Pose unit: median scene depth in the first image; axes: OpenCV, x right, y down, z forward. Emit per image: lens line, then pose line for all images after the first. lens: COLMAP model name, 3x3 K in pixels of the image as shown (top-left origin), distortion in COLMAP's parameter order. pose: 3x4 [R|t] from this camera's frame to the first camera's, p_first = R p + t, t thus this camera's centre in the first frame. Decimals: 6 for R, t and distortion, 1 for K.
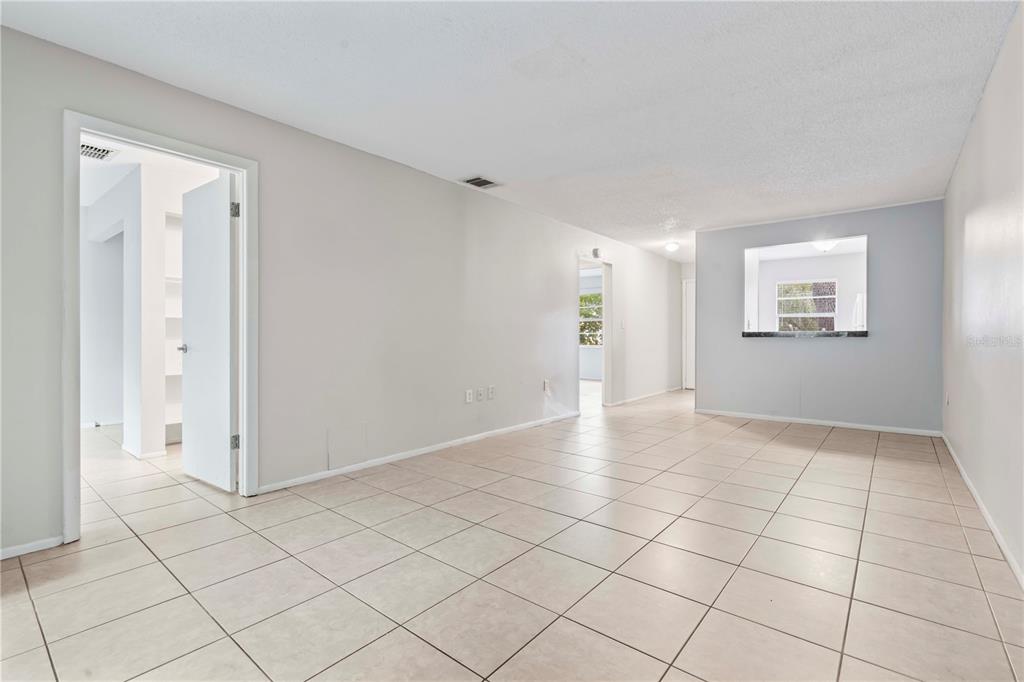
lens RADIAL K [[463.8, 0, 510.6], [0, 463.8, 341.1], [0, 0, 1]] dist [-0.001200, 0.001008]
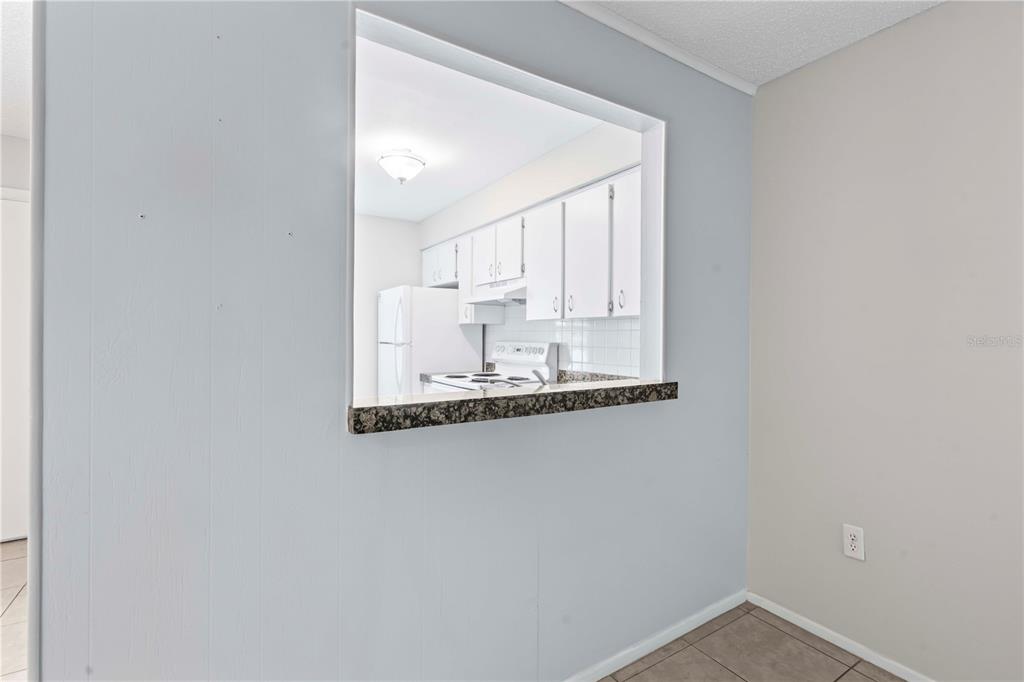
lens RADIAL K [[470.5, 0, 514.3], [0, 470.5, 335.4], [0, 0, 1]] dist [-0.002970, 0.000513]
pose [[0.305698, -0.000470, 0.952128, 0.325581], [0.003996, 0.999992, -0.000789, -0.050700], [-0.952120, 0.004046, 0.305698, 0.865962]]
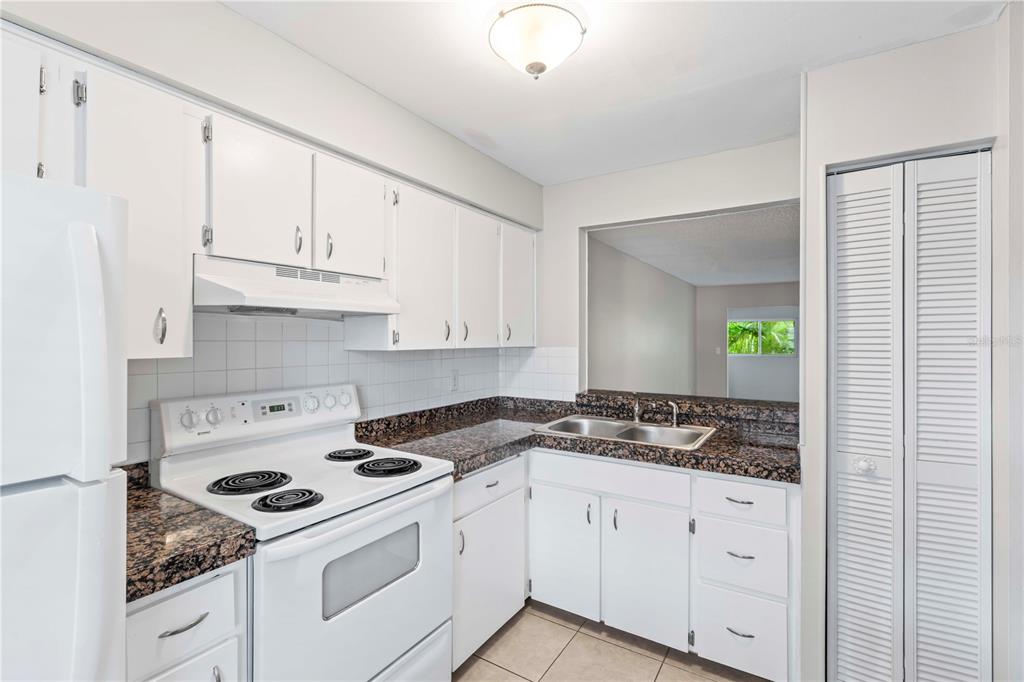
lens RADIAL K [[470.5, 0, 514.3], [0, 470.5, 335.4], [0, 0, 1]] dist [-0.002970, 0.000513]
pose [[-0.991179, -0.007005, -0.132344, 0.825400], [-0.007221, 0.999973, 0.001155, -0.081671], [0.132332, 0.002101, -0.991203, 1.391229]]
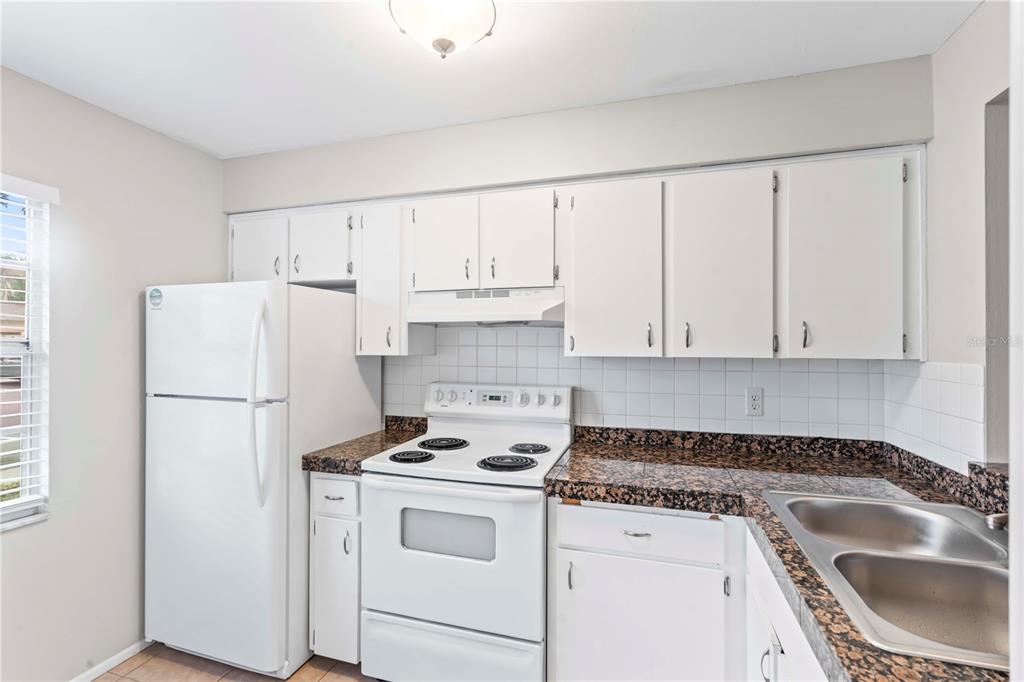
lens RADIAL K [[463.8, 0, 510.6], [0, 463.8, 341.1], [0, 0, 1]] dist [-0.001200, 0.001008]
pose [[-0.383125, -0.000256, 0.923697, 0.561891], [0.004270, 0.999989, 0.002048, -0.081627], [-0.923687, 0.004729, -0.383119, 1.199596]]
